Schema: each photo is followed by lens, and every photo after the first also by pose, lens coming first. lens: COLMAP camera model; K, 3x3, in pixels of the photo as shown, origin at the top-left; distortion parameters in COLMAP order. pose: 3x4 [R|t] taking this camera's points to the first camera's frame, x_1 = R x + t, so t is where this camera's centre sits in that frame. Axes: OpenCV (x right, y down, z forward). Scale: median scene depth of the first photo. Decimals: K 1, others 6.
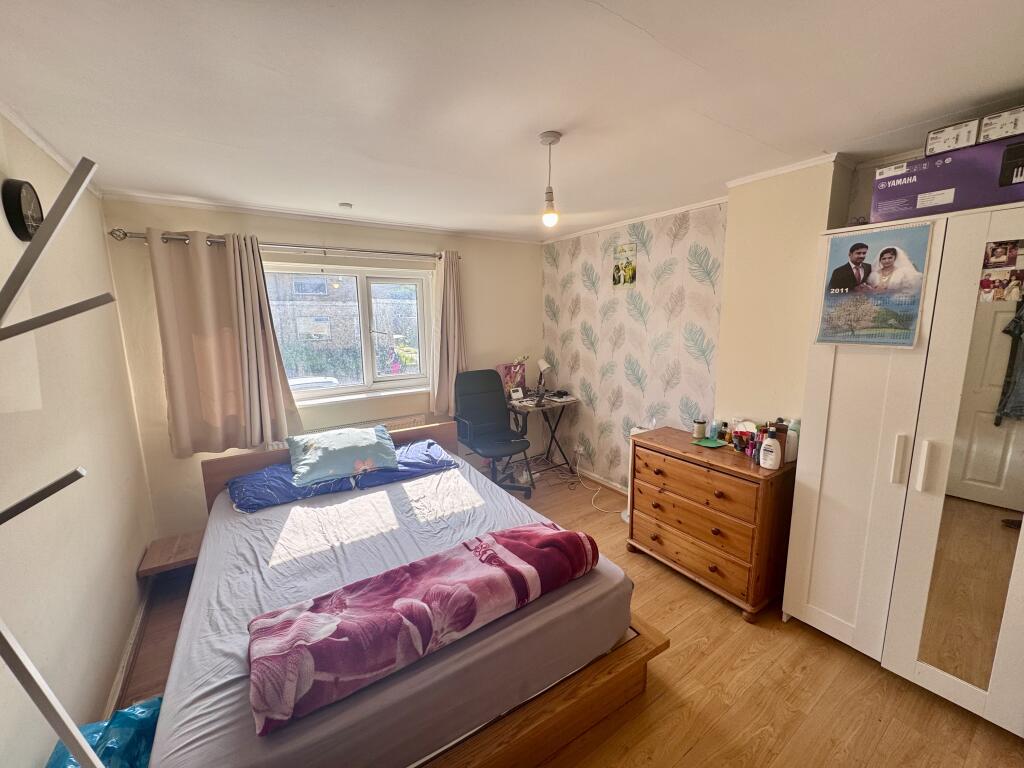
lens RADIAL K [[407.9, 0, 512.3], [0, 407.9, 381.1], [0, 0, 1]] dist [-0.006558, -0.000167]
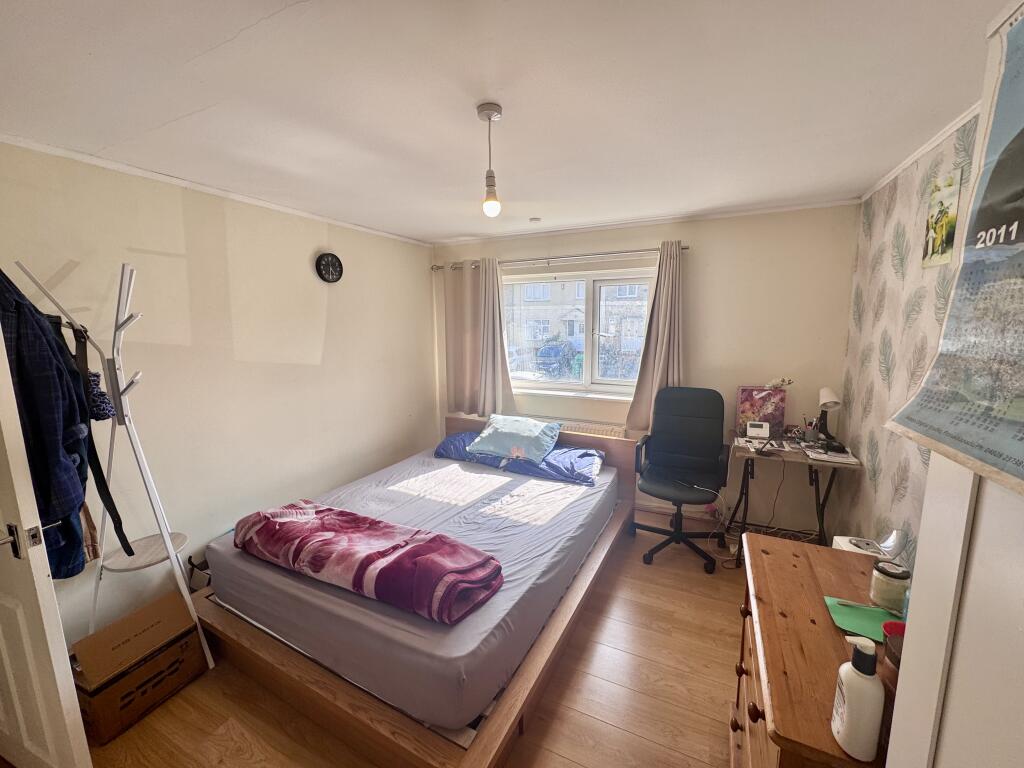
lens RADIAL K [[407.9, 0, 512.8], [0, 407.9, 381.7], [0, 0, 1]] dist [-0.006558, -0.000167]
pose [[0.501031, 0.136959, -0.854523, 0.532713], [-0.134457, 0.987727, 0.079473, -0.068733], [0.854921, 0.075078, 0.513297, 0.378006]]
